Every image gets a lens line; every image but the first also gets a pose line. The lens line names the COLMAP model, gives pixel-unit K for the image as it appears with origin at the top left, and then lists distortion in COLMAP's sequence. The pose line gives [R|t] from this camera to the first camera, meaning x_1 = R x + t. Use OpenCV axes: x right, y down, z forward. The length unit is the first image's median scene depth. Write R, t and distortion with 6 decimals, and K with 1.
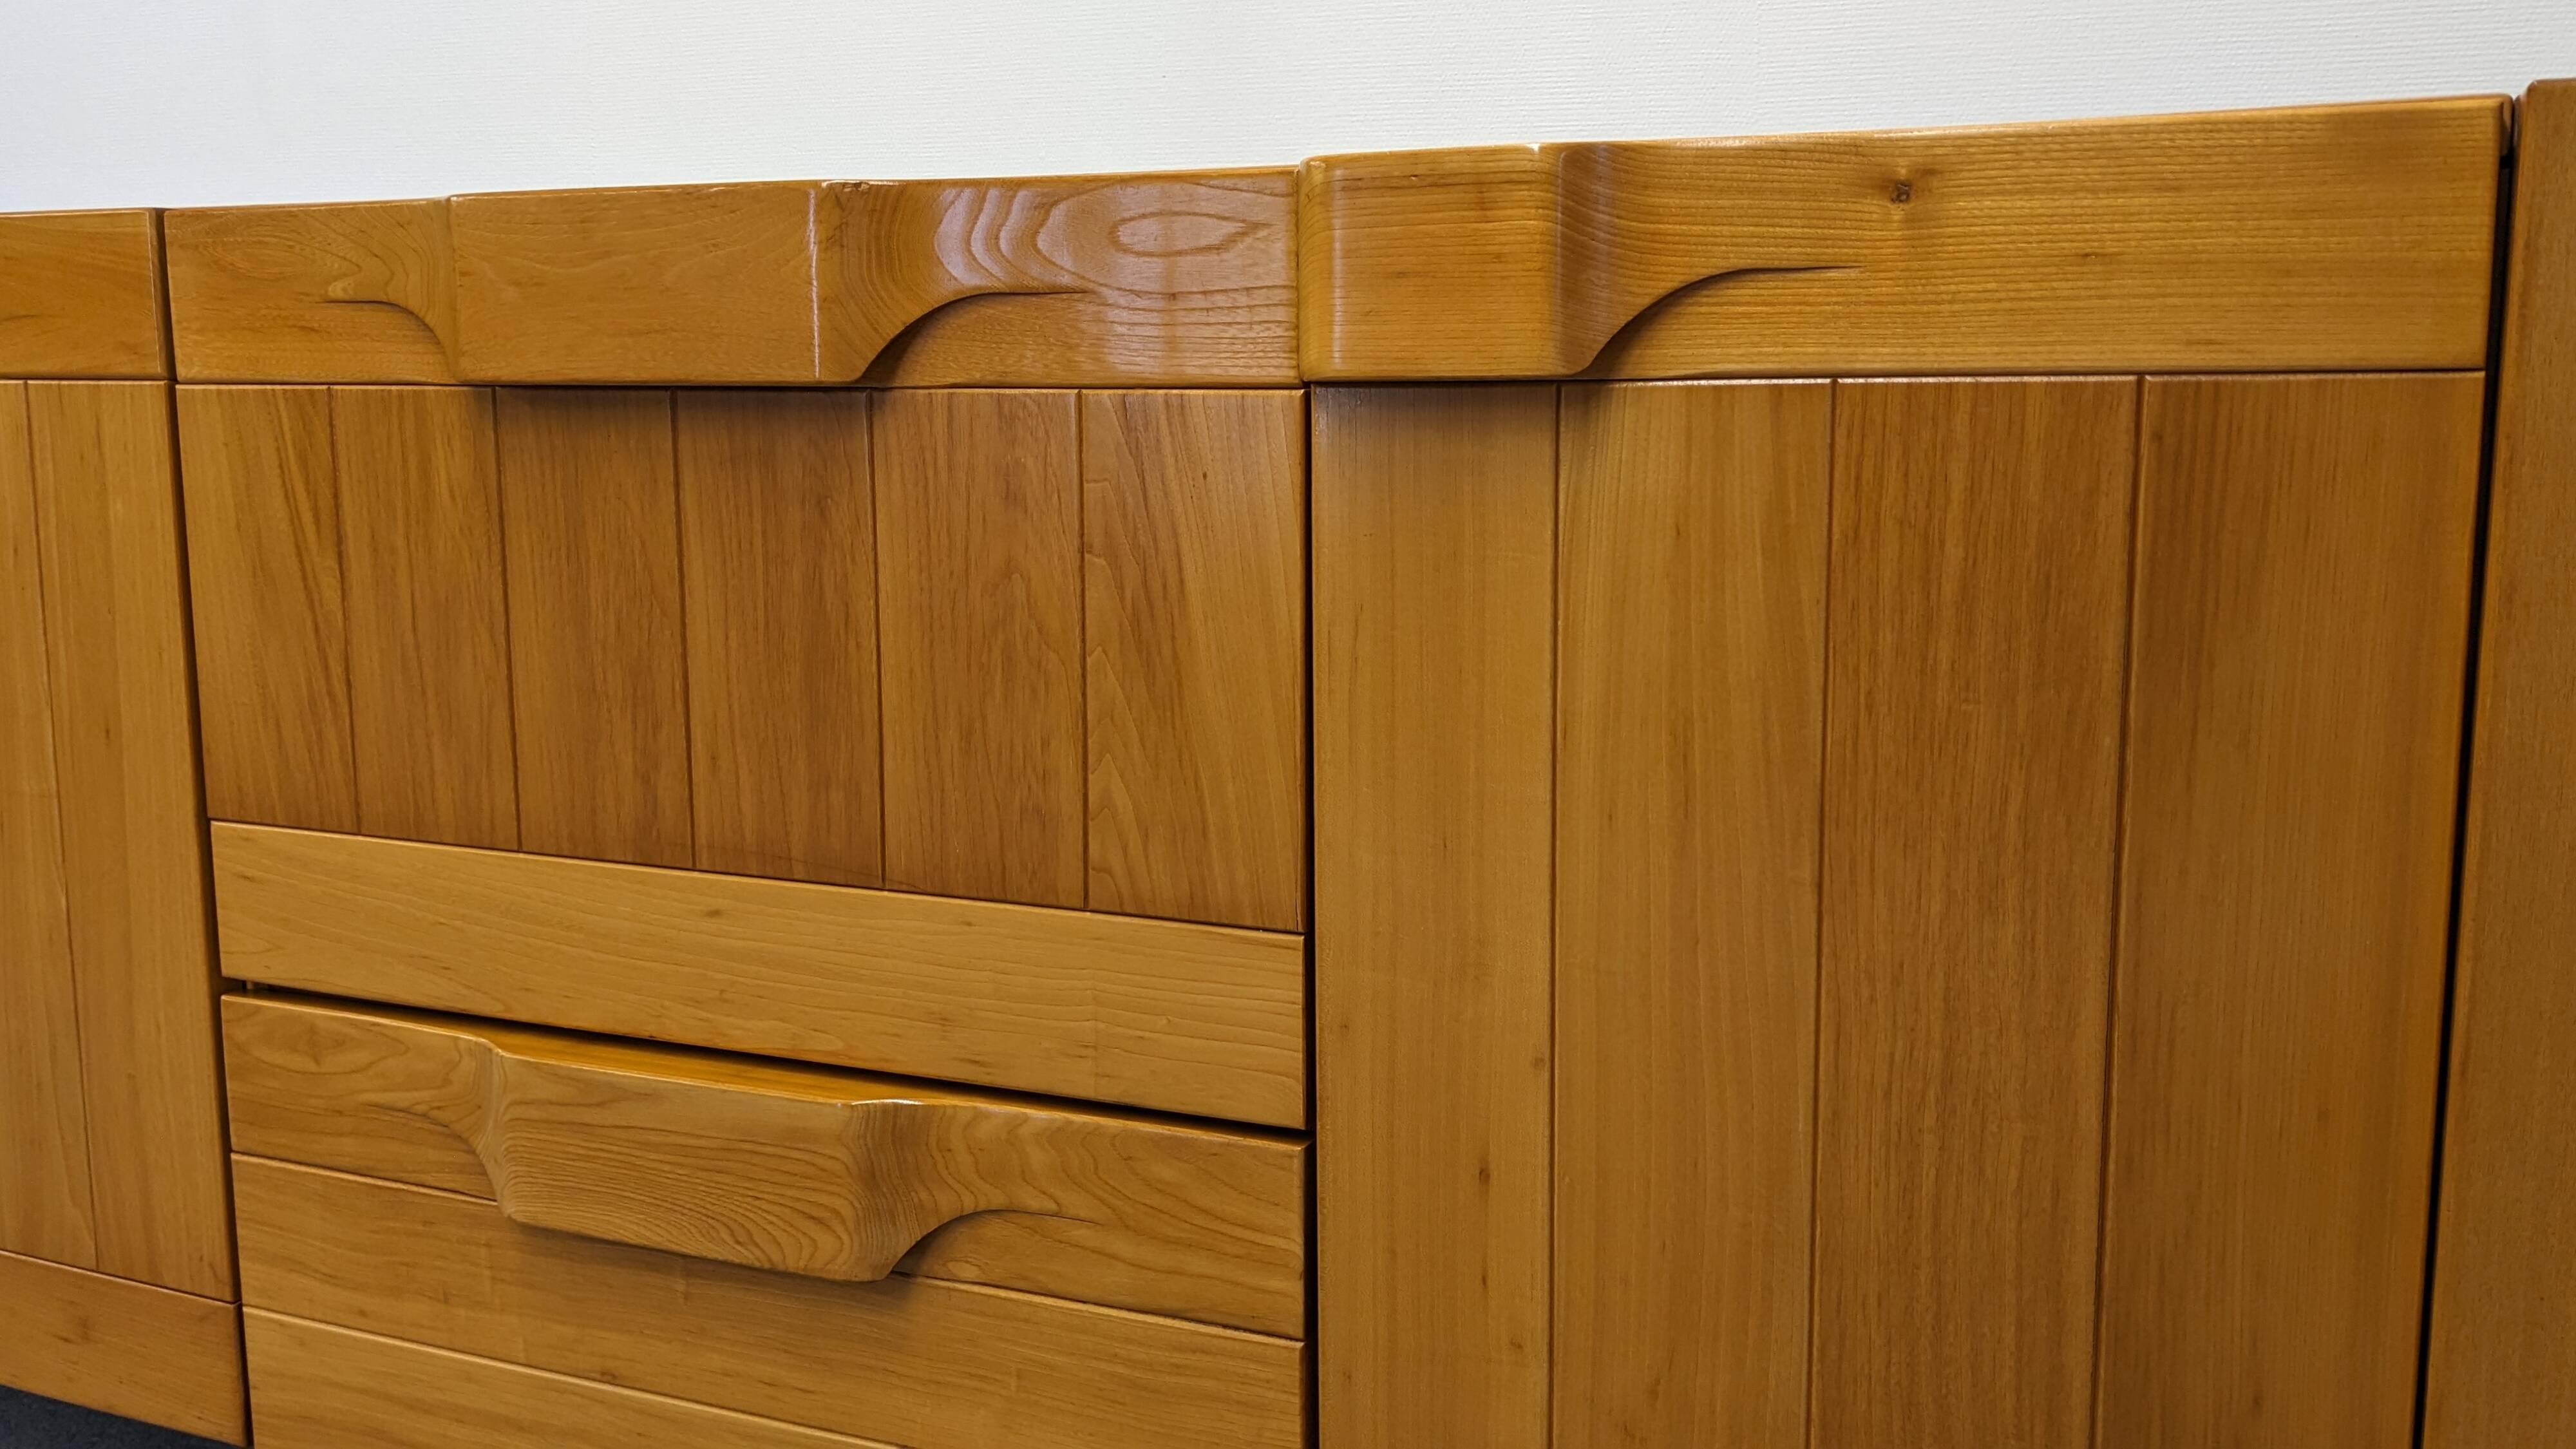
lens RADIAL K [[2286.7, 0, 1274.7], [0, 2286.7, 728.5], [0, 0, 1]] dist [0.090138, -0.166908]
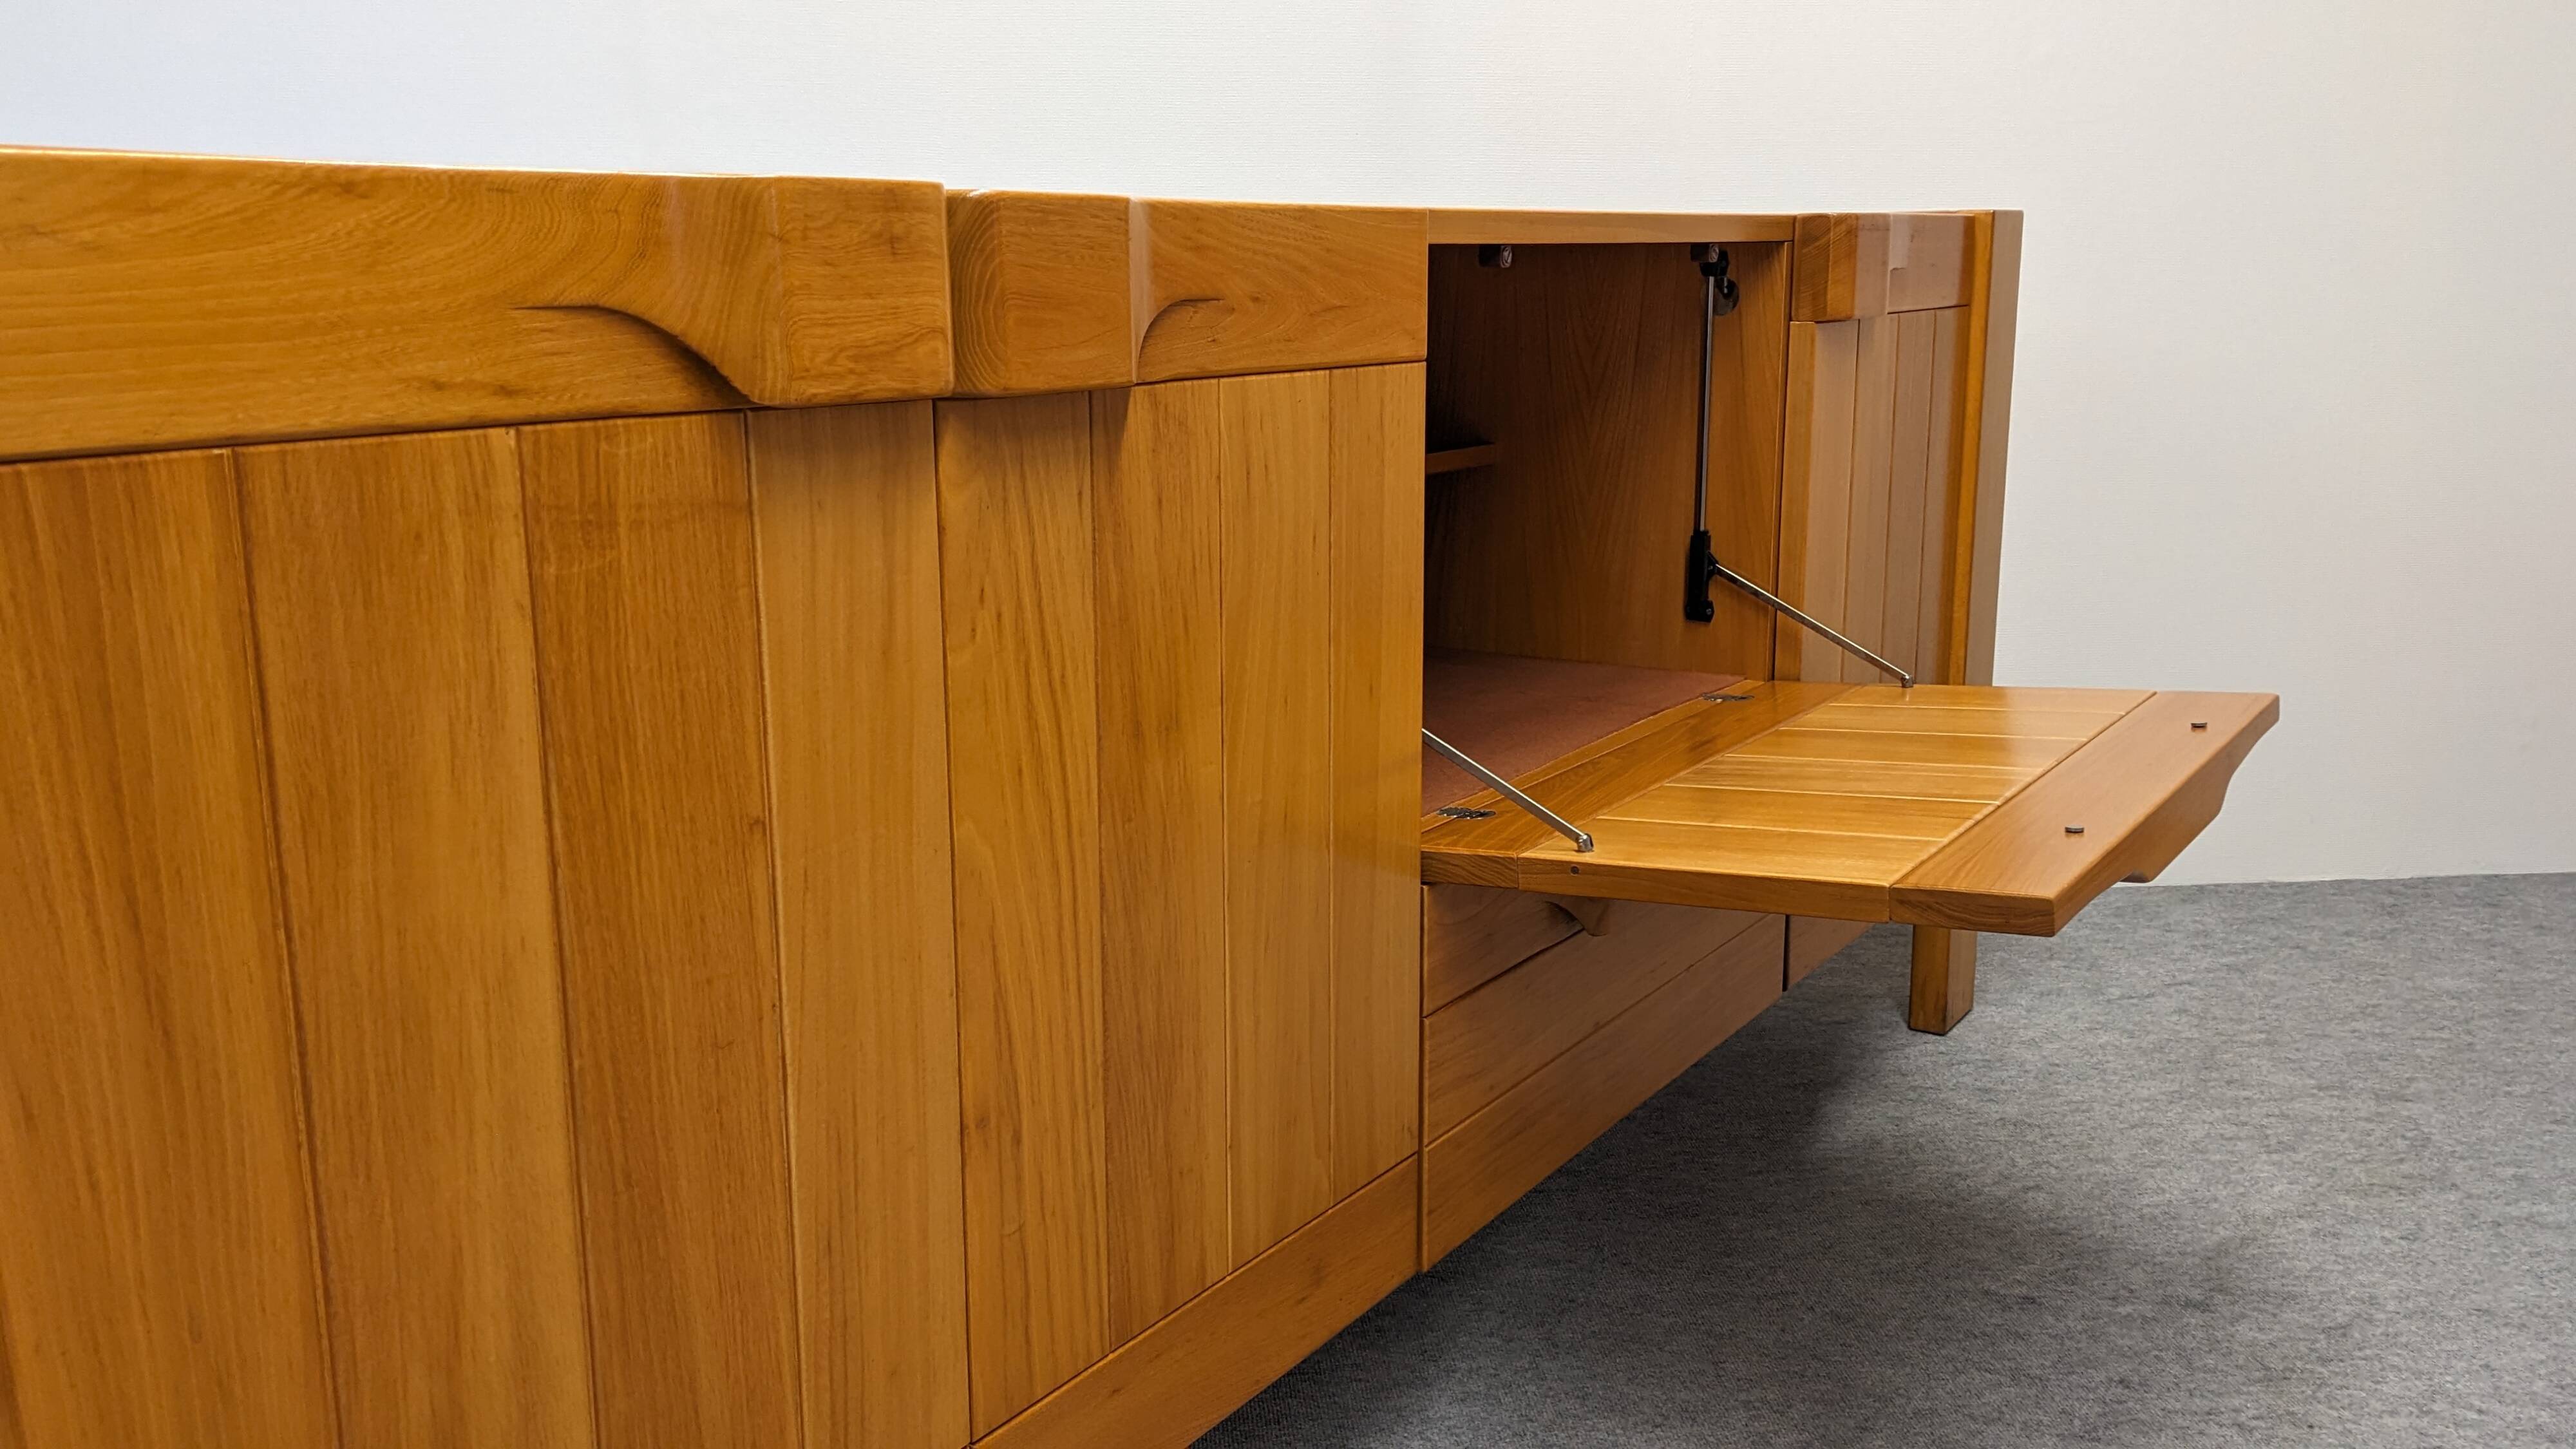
lens RADIAL K [[2162.3, 0, 1283.1], [0, 2162.3, 727.2], [0, 0, 1]] dist [0.081489, -0.129247]
pose [[0.167645, -0.210815, 0.963043, -1.804716], [0.156021, 0.970231, 0.185228, -0.212311], [-0.973423, 0.119202, 0.195546, 1.011591]]
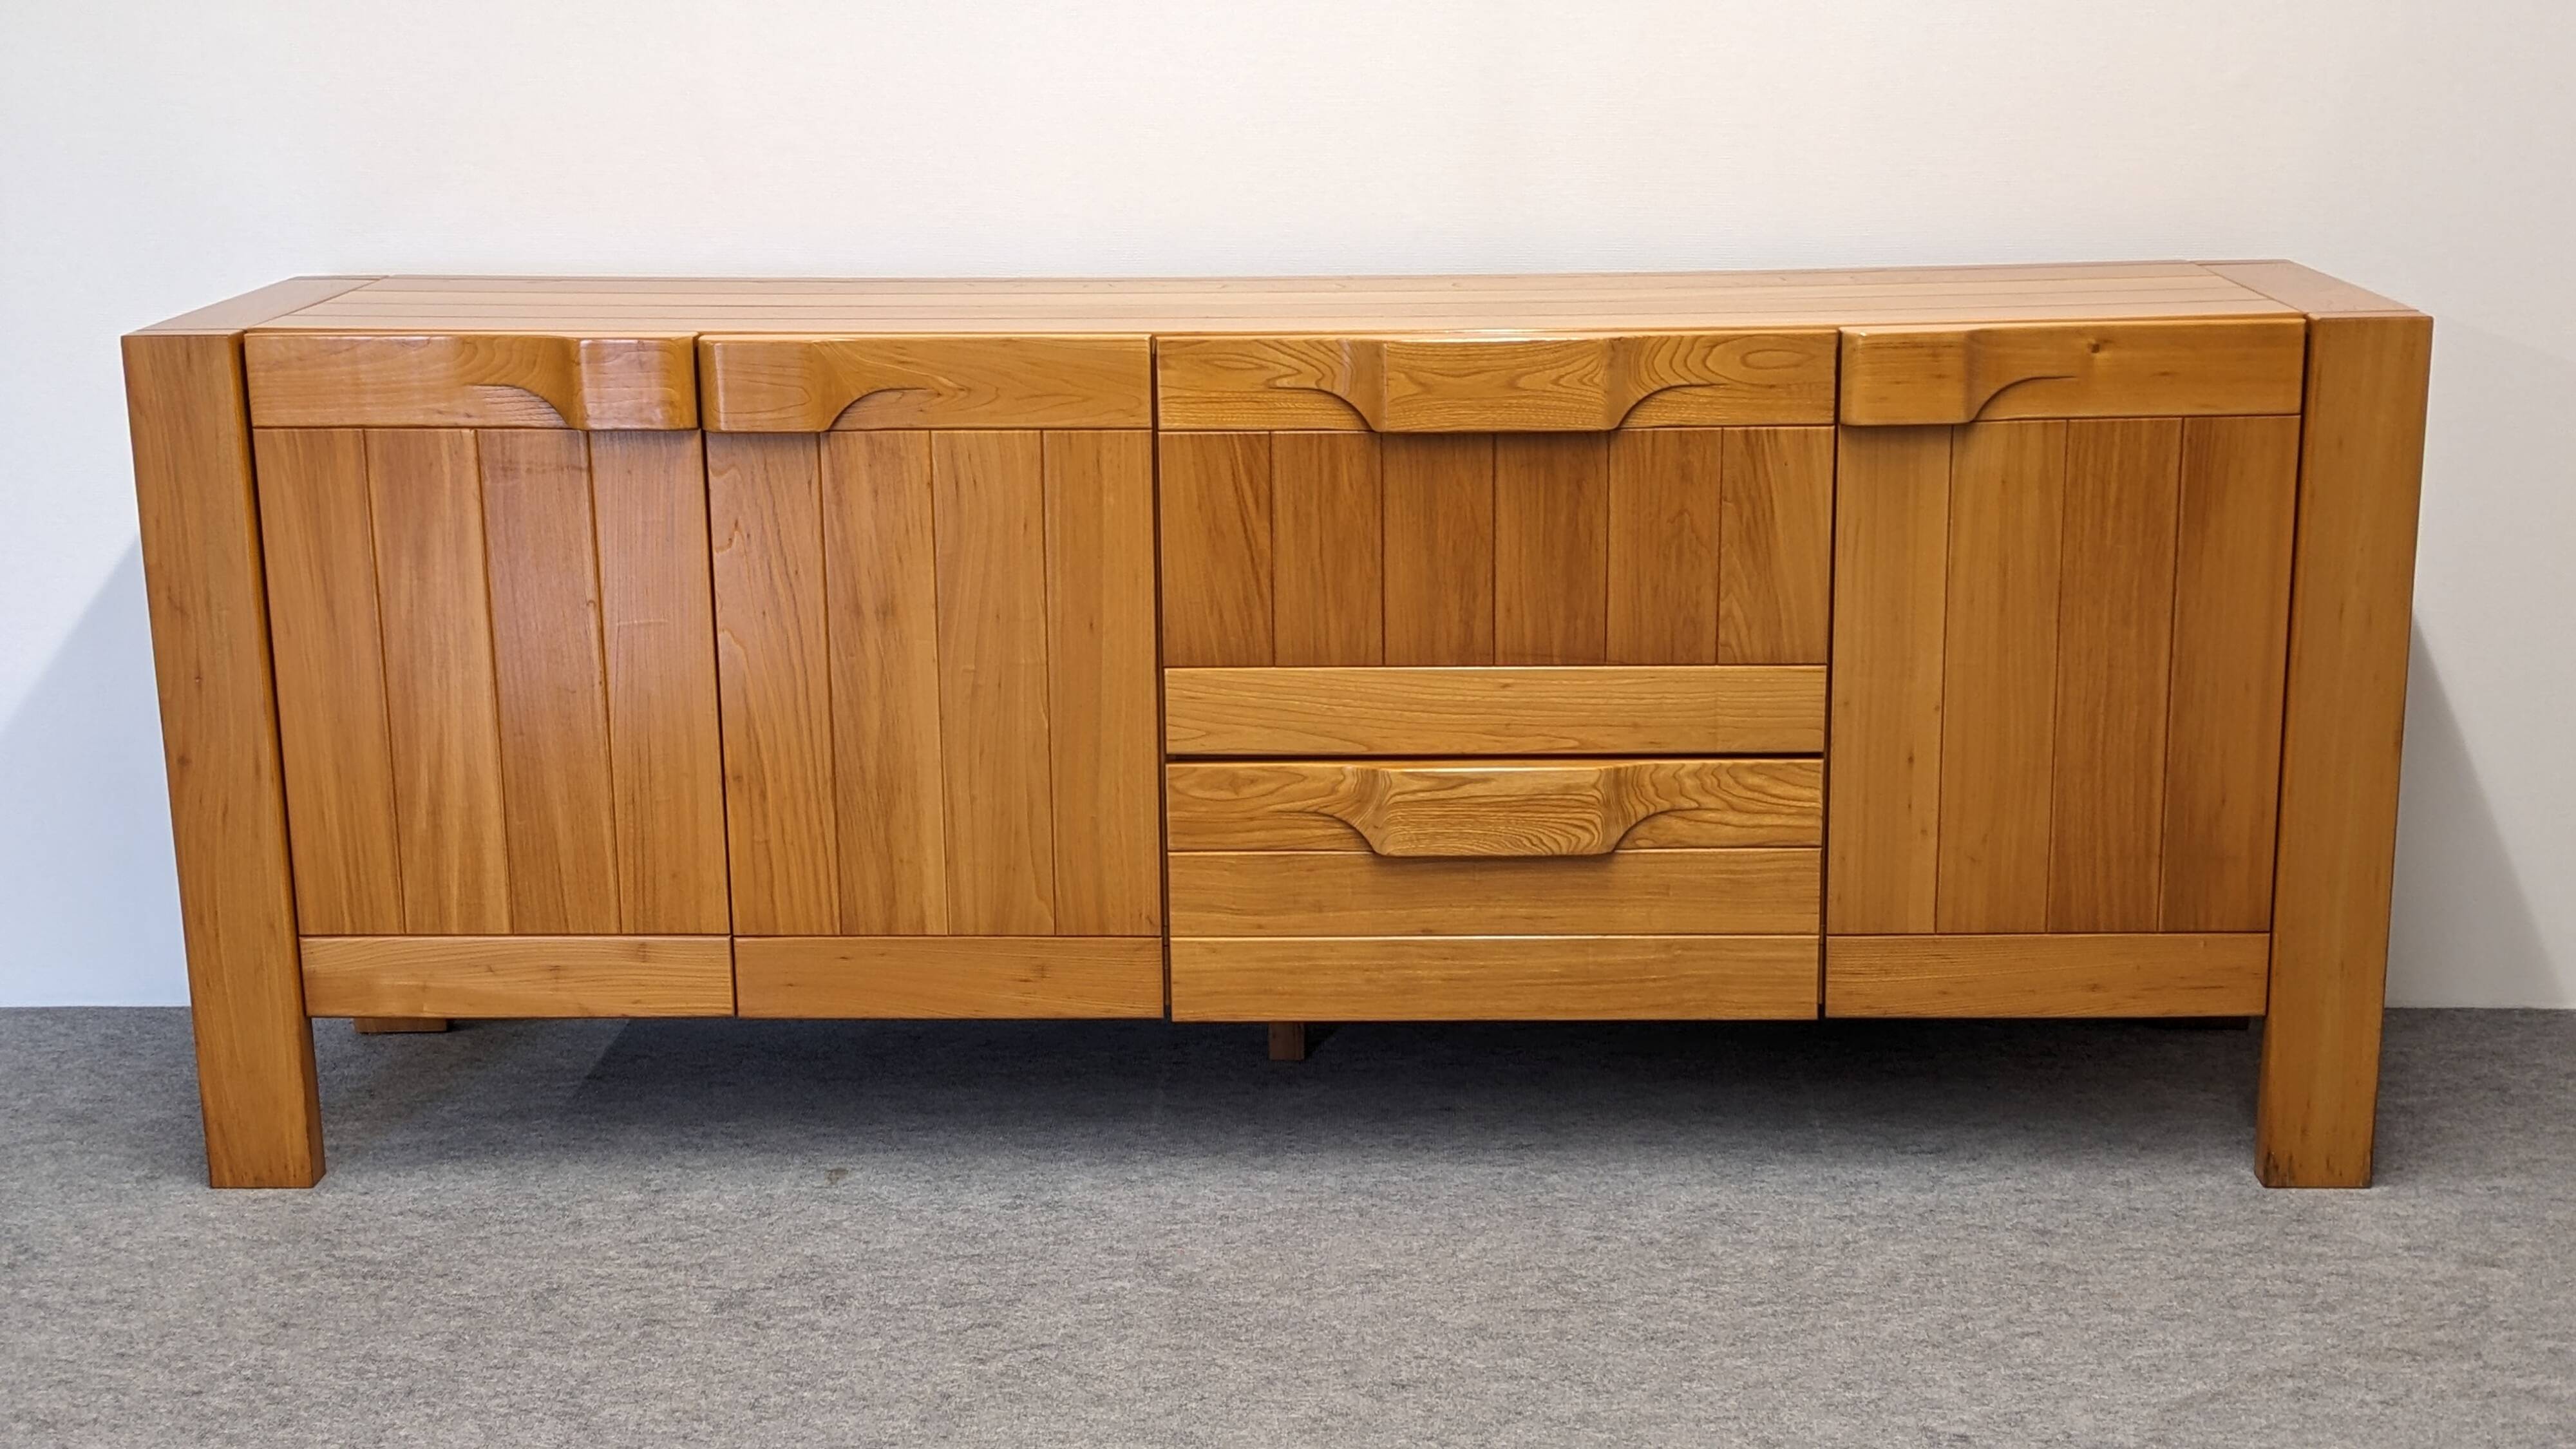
lens RADIAL K [[3240.7, 0, 1290.2], [0, 3240.7, 720.7], [0, 0, 1]] dist [0.142248, -0.392482]
pose [[0.924168, -0.101732, 0.368190, -1.547554], [0.068702, 0.992433, 0.101768, -0.202283], [-0.375757, -0.068755, 0.924164, -1.640747]]
